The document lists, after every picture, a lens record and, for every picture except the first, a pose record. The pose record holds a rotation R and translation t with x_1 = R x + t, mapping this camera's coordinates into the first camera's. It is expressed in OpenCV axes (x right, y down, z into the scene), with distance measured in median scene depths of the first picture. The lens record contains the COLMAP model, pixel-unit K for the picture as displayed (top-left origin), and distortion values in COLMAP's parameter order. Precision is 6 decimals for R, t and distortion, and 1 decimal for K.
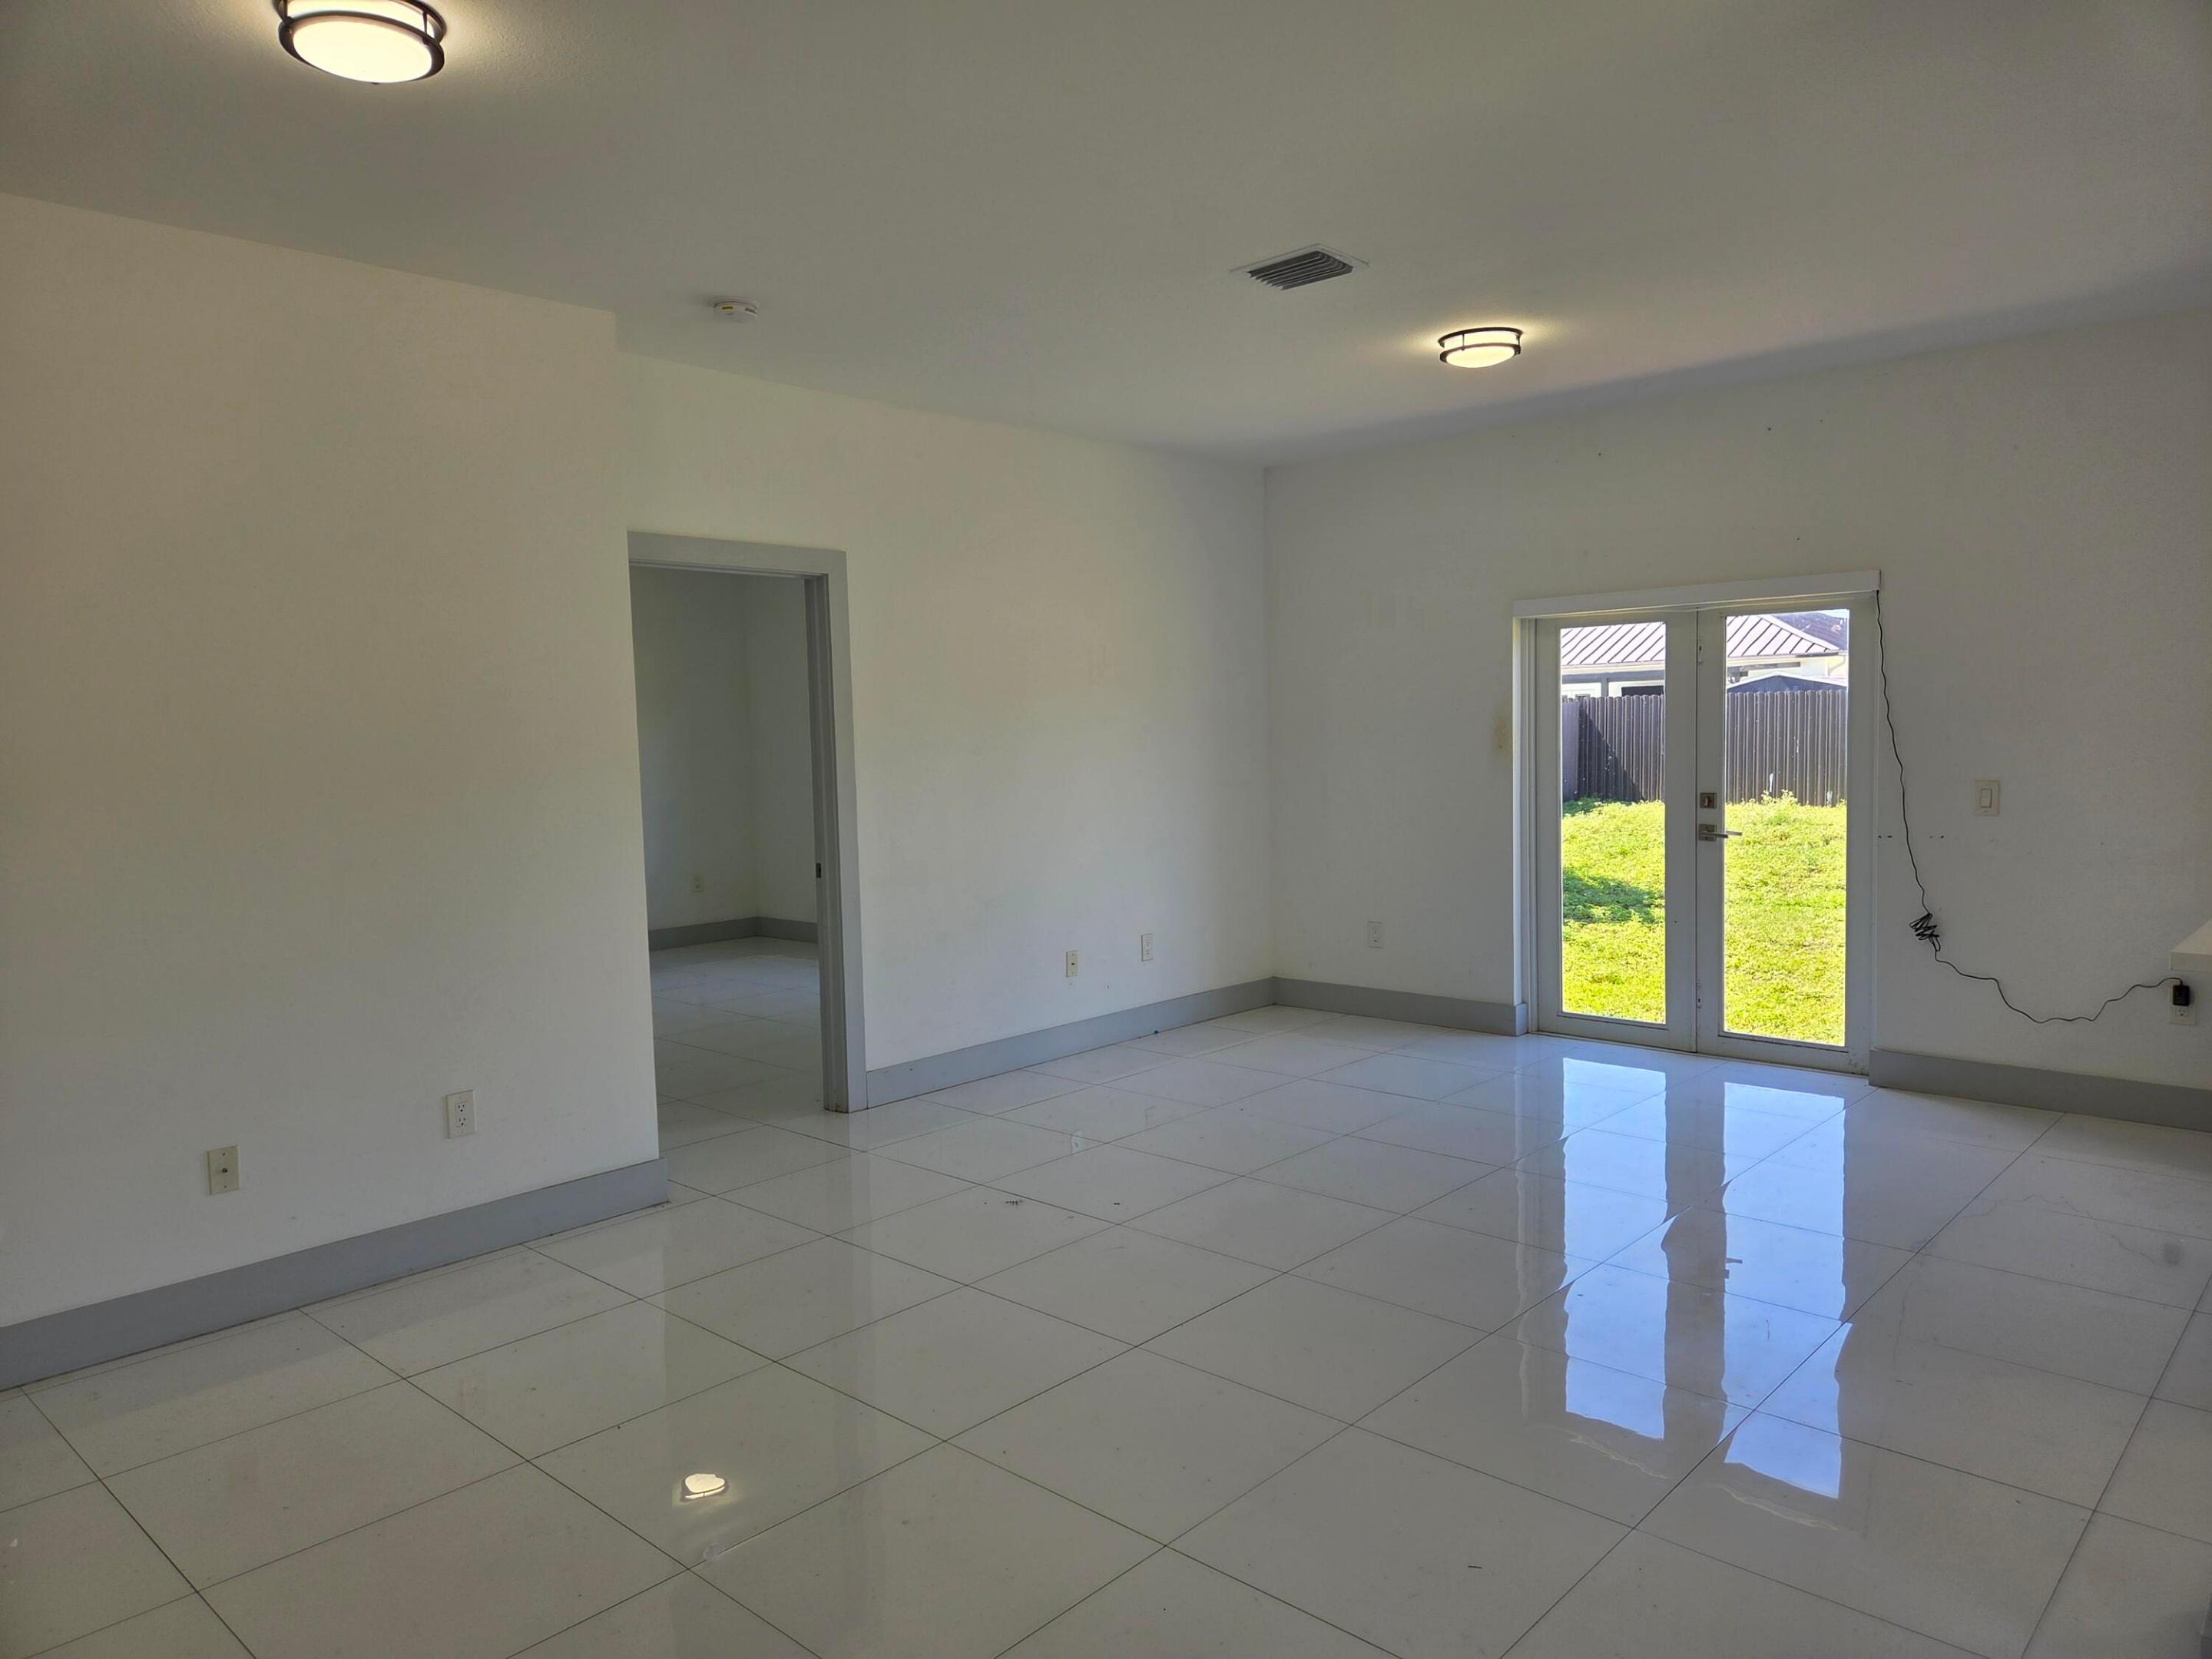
lens RADIAL K [[1478.4, 0, 1091.8], [0, 1478.4, 831.9], [0, 0, 1]] dist [0.069214, -0.057520]
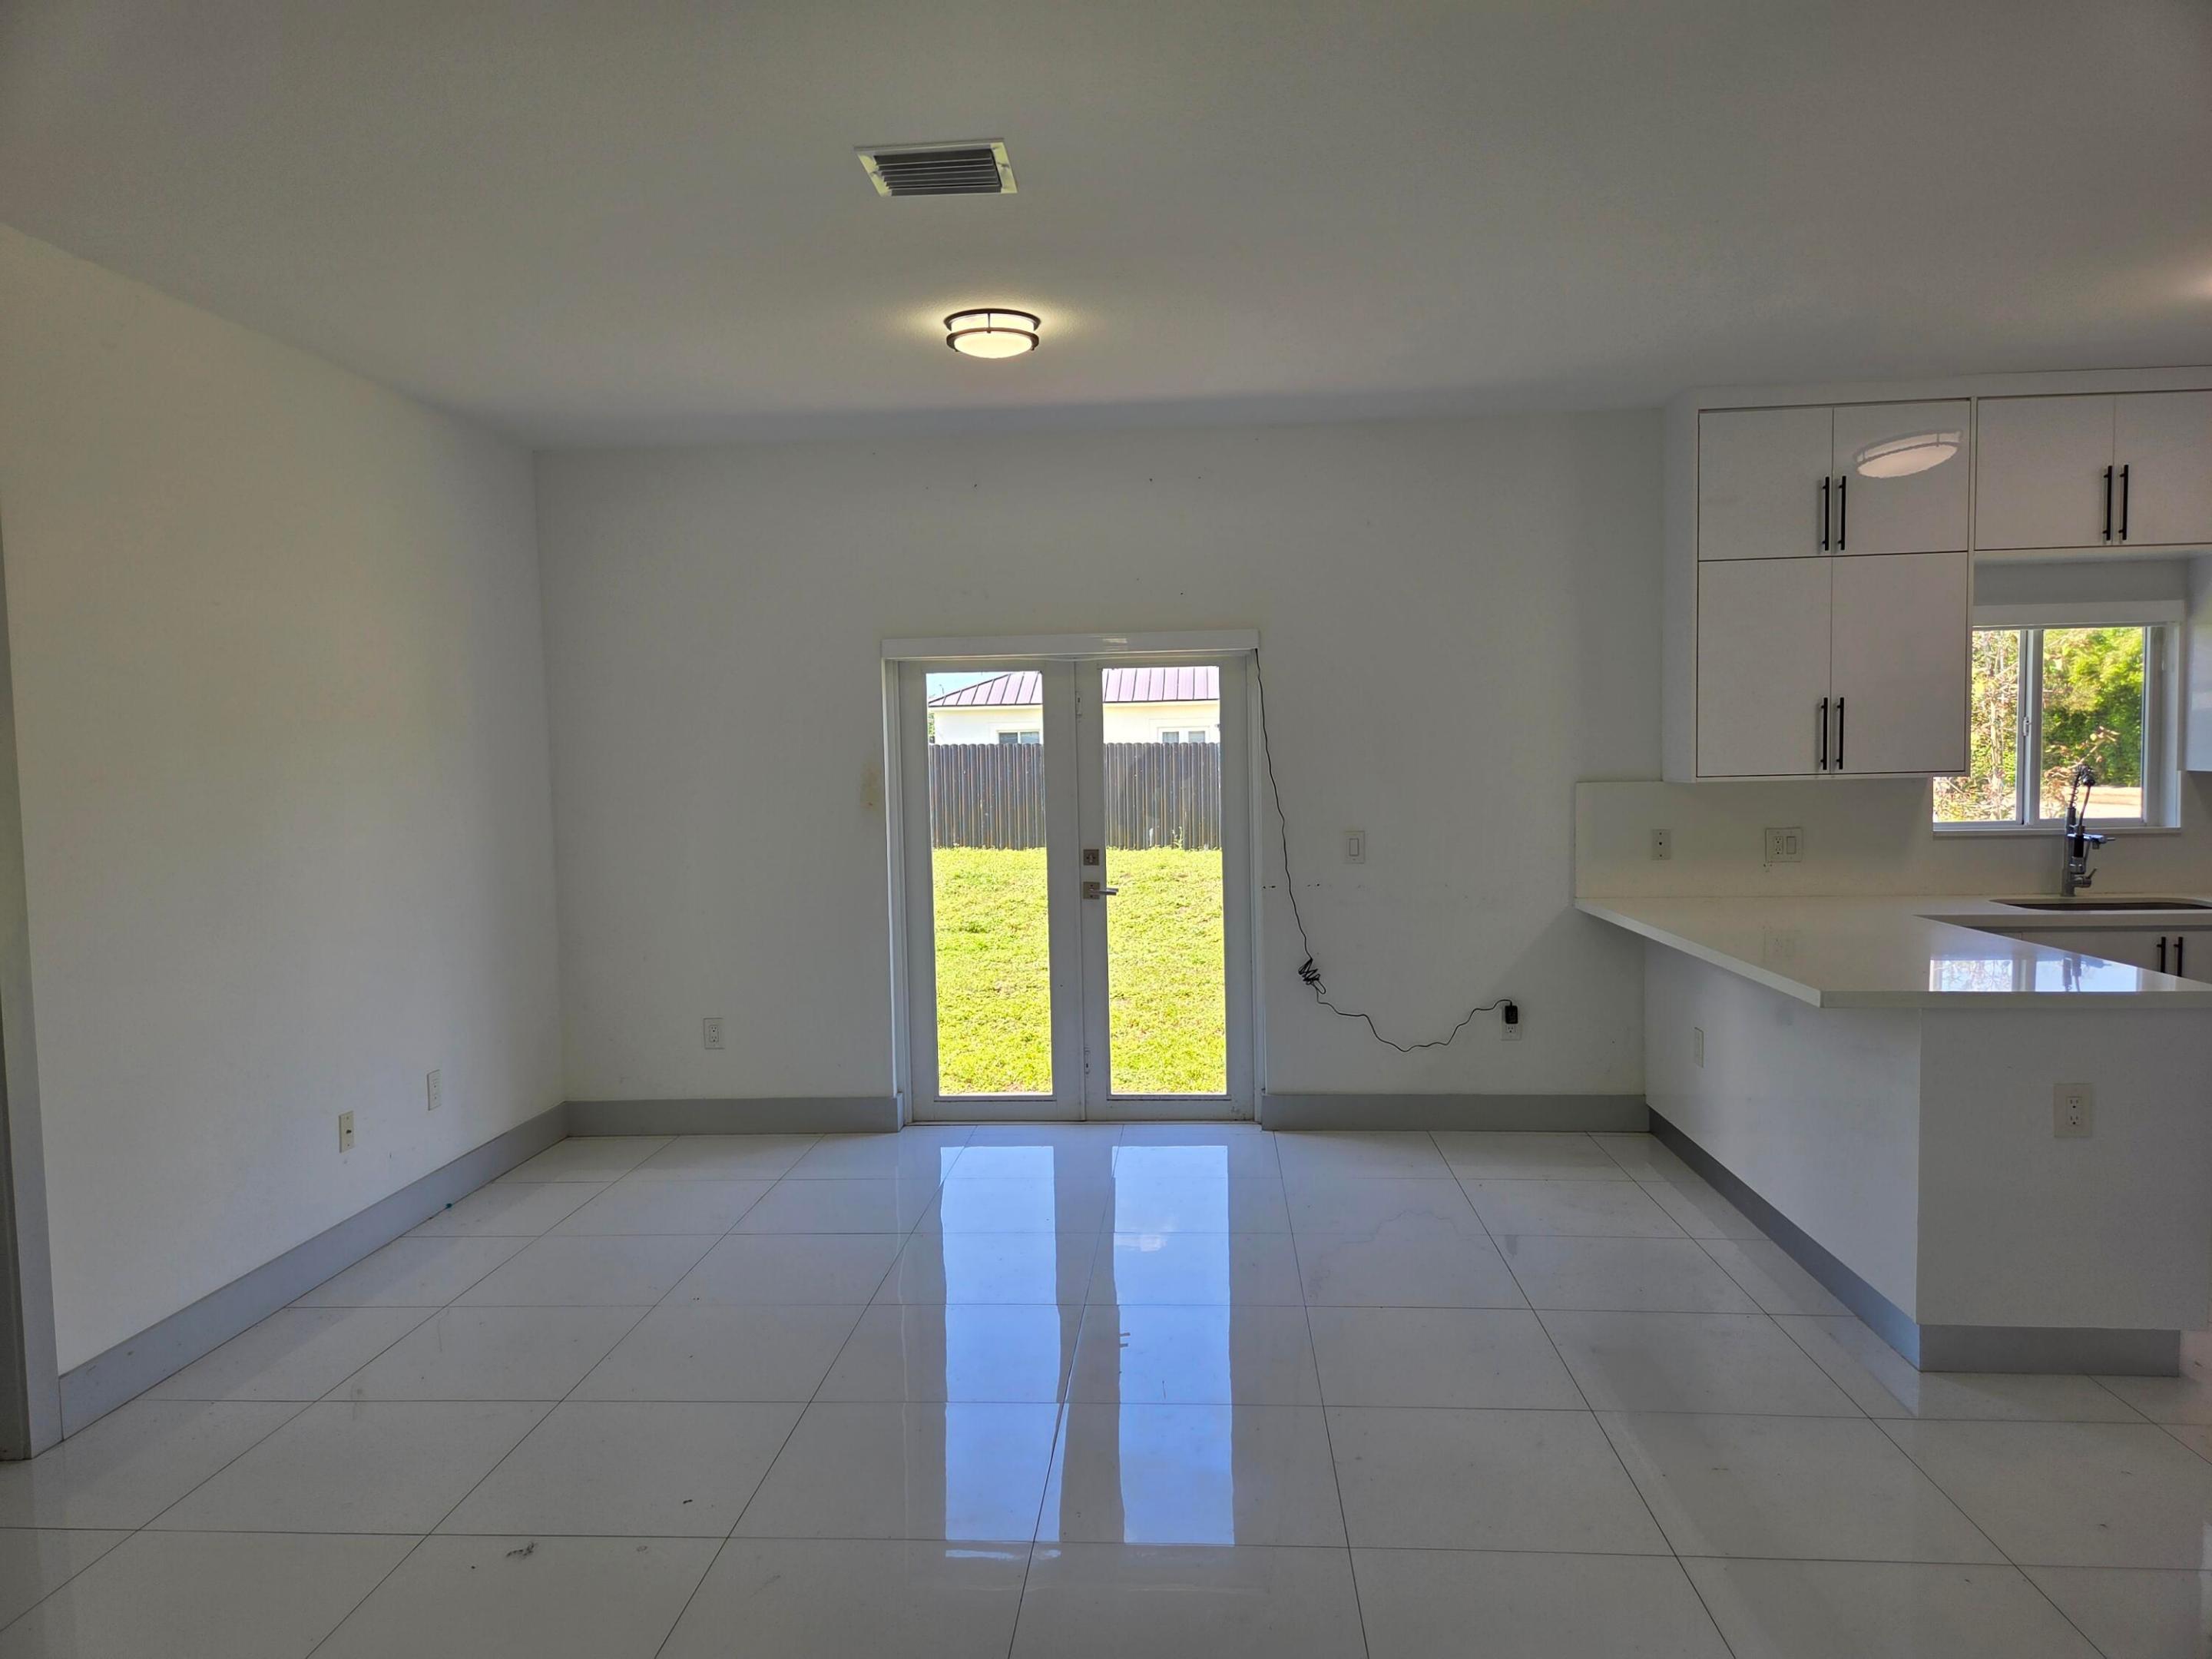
lens RADIAL K [[1478.4, 0, 1098.6], [0, 1478.4, 841.5], [0, 0, 1]] dist [0.069214, -0.057520]
pose [[0.779664, -0.030940, 0.625434, -0.184162], [0.048575, 0.998757, -0.011145, -0.020950], [-0.624312, 0.039069, 0.780198, 0.256036]]
